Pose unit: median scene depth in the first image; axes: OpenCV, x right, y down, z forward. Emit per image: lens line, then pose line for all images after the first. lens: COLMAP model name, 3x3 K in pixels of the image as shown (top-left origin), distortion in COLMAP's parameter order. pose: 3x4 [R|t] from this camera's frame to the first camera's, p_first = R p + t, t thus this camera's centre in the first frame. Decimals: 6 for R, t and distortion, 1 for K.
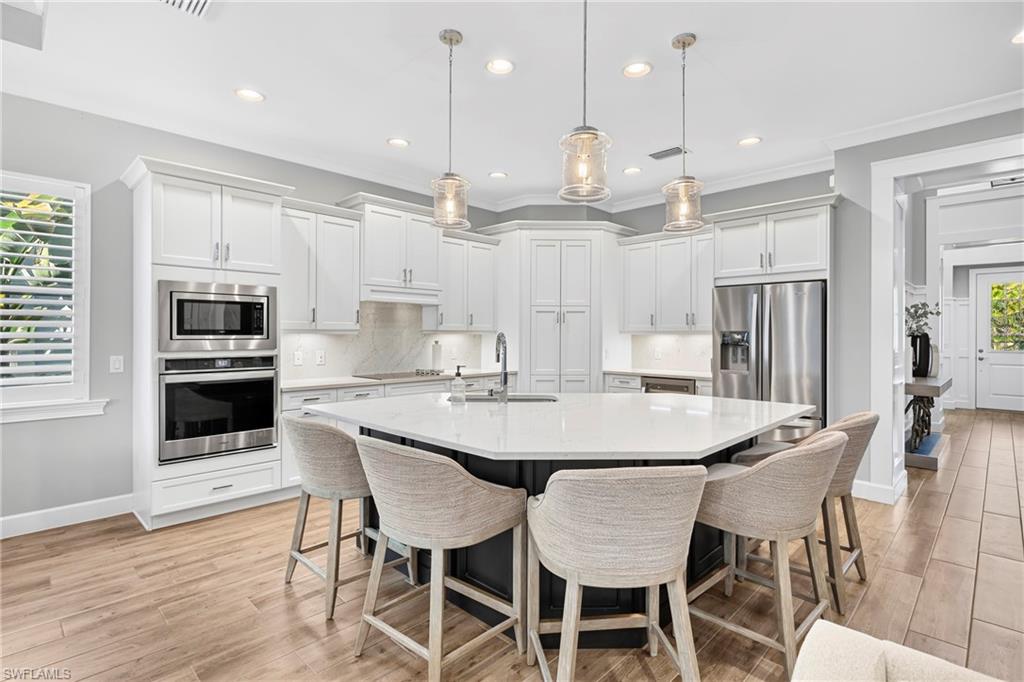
lens RADIAL K [[499.3, 0, 512.0], [0, 499.3, 341.0], [0, 0, 1]] dist [0.000866, 0.000210]
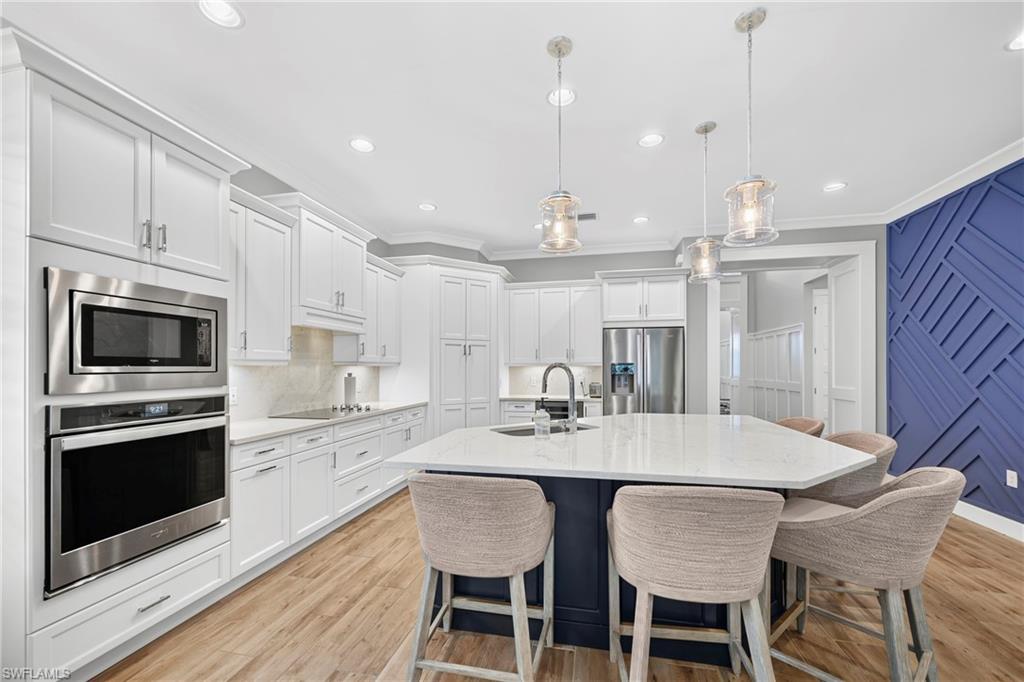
lens RADIAL K [[413.1, 0, 513.4], [0, 413.1, 365.7], [0, 0, 1]] dist [0.001760, 0.000066]
pose [[0.844299, -0.000932, 0.535871, -0.386143], [0.010113, 0.999848, -0.014195, -0.000074], [-0.535776, 0.017405, 0.844181, 0.249434]]
